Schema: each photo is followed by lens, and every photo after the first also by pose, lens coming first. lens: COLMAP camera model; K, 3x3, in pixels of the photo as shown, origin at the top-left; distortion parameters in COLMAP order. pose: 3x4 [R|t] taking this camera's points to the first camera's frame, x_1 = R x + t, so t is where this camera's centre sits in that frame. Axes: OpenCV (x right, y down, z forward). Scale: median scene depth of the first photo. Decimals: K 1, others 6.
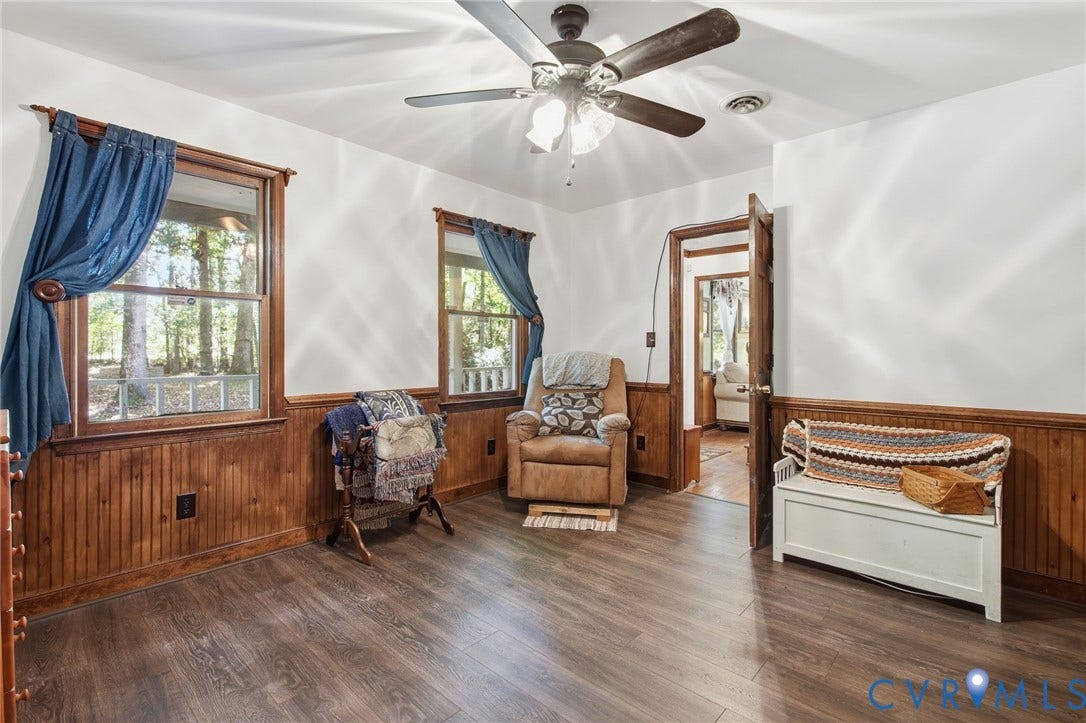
lens RADIAL K [[494.1, 0, 546.2], [0, 494.1, 353.4], [0, 0, 1]] dist [0.000774, -0.001227]
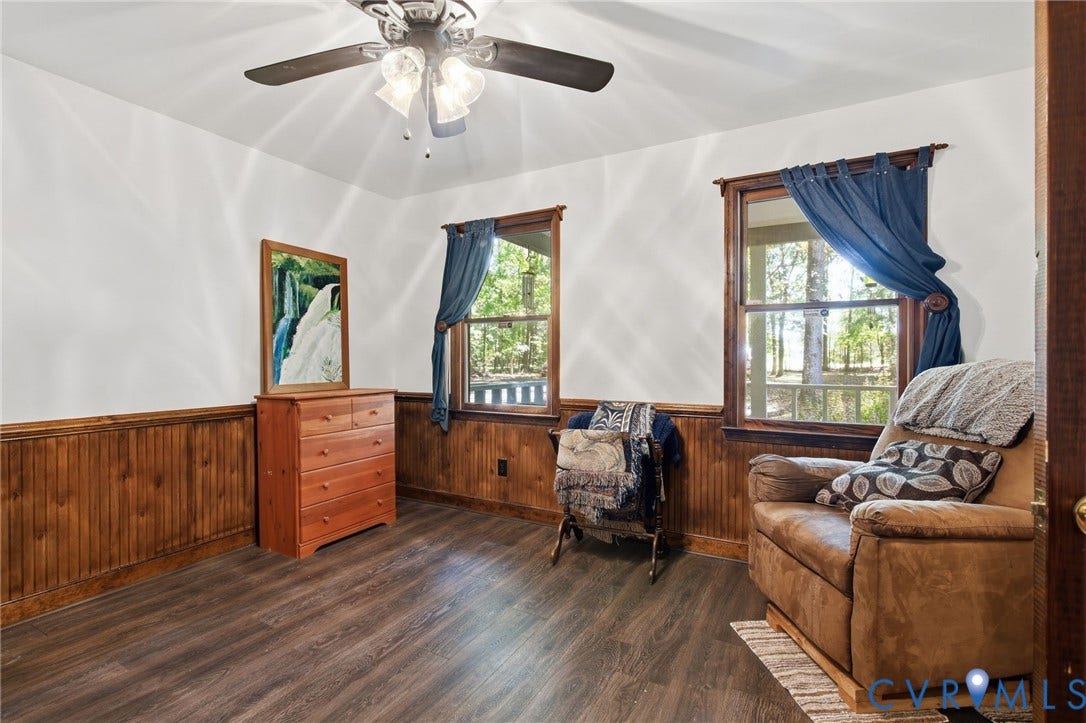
lens RADIAL K [[494.1, 0, 544.8], [0, 494.1, 361.9], [0, 0, 1]] dist [0.000774, -0.001227]
pose [[0.233608, 0.004871, -0.972319, 0.594702], [-0.005892, 0.999976, 0.003594, -0.003663], [0.972313, 0.004889, 0.233631, 0.666426]]
